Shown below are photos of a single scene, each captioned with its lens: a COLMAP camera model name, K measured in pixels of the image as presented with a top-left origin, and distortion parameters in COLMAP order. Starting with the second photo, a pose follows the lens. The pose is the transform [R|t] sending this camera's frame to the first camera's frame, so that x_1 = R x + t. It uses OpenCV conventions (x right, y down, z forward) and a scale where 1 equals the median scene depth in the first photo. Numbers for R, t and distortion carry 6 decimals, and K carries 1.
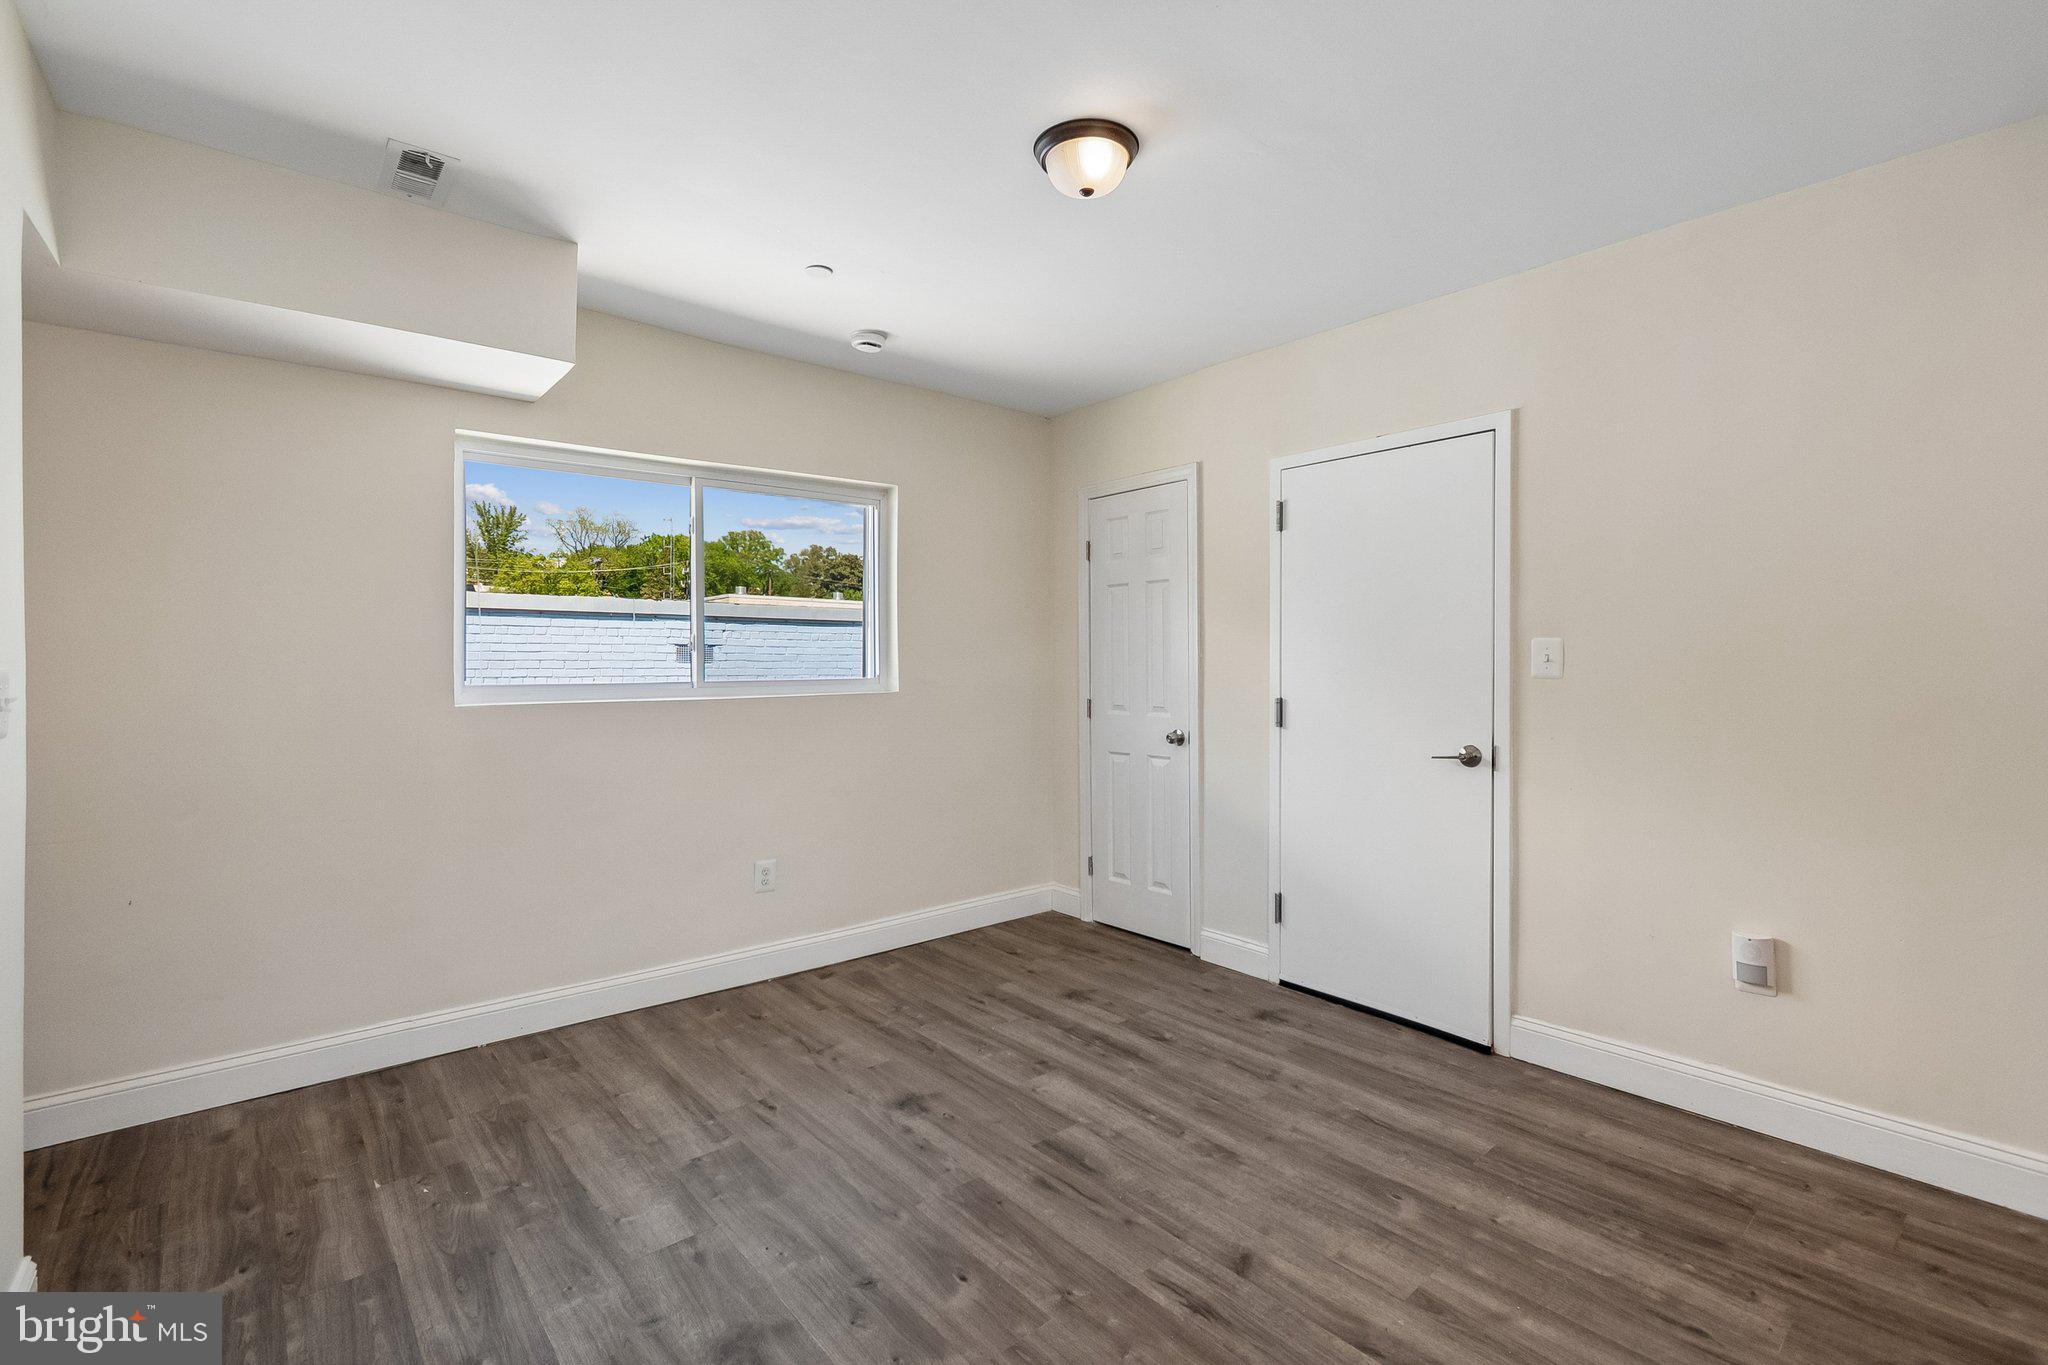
lens RADIAL K [[918.7, 0, 1029.7], [0, 918.7, 665.6], [0, 0, 1]] dist [-0.001473, -0.000824]
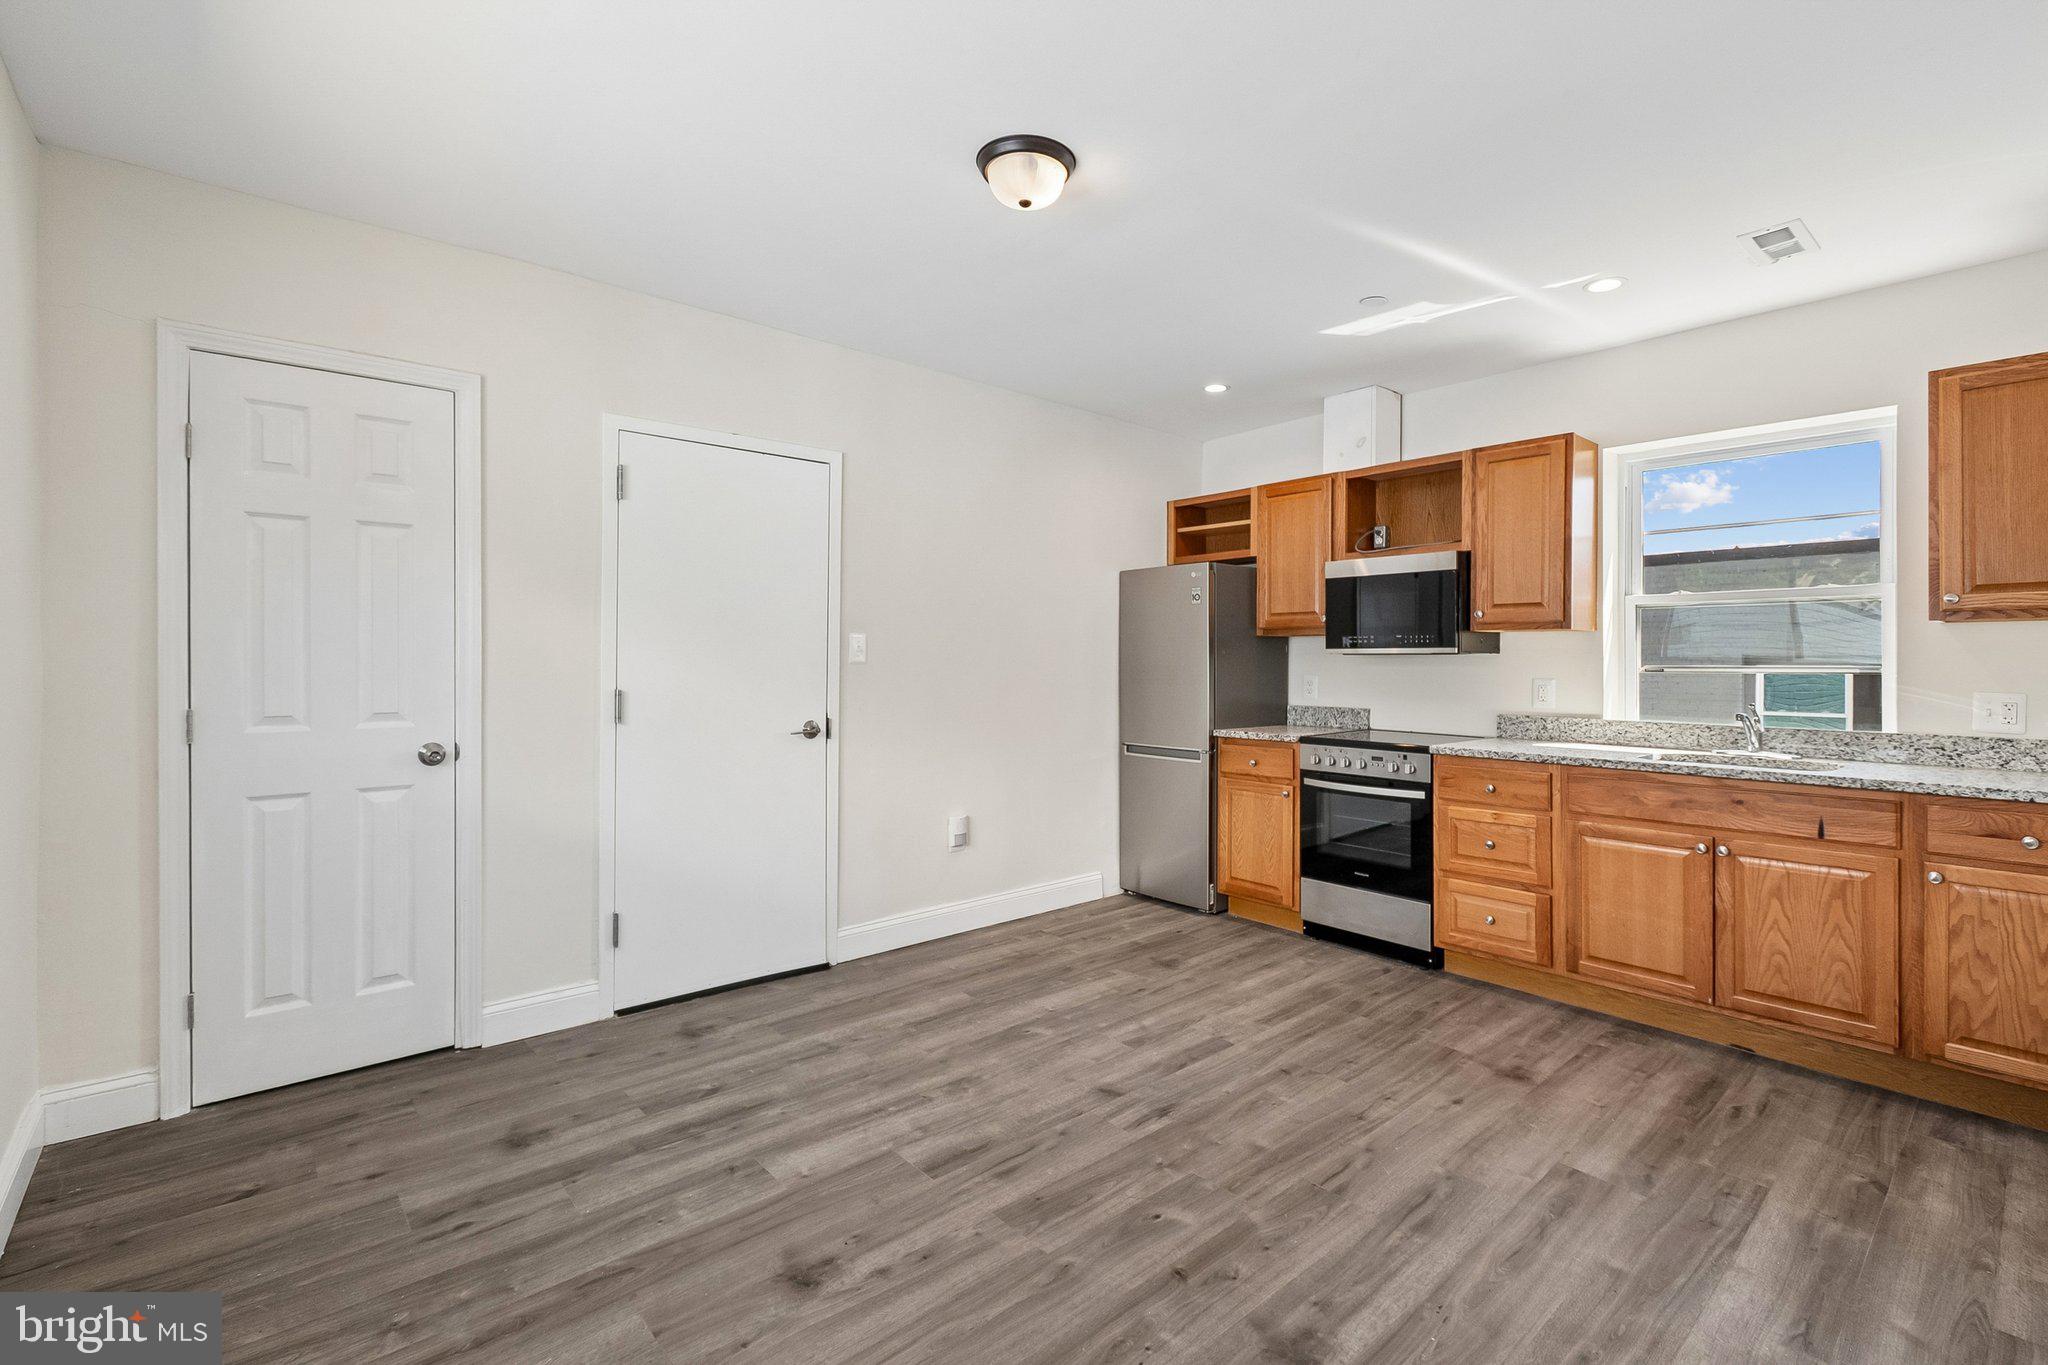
lens RADIAL K [[918.7, 0, 1029.7], [0, 918.7, 665.6], [0, 0, 1]] dist [-0.001473, -0.000824]
pose [[-0.013895, -0.007311, 0.999877, -0.757535], [-0.000446, 0.999973, 0.007305, 0.006649], [-0.999903, -0.000345, -0.013898, 0.768498]]
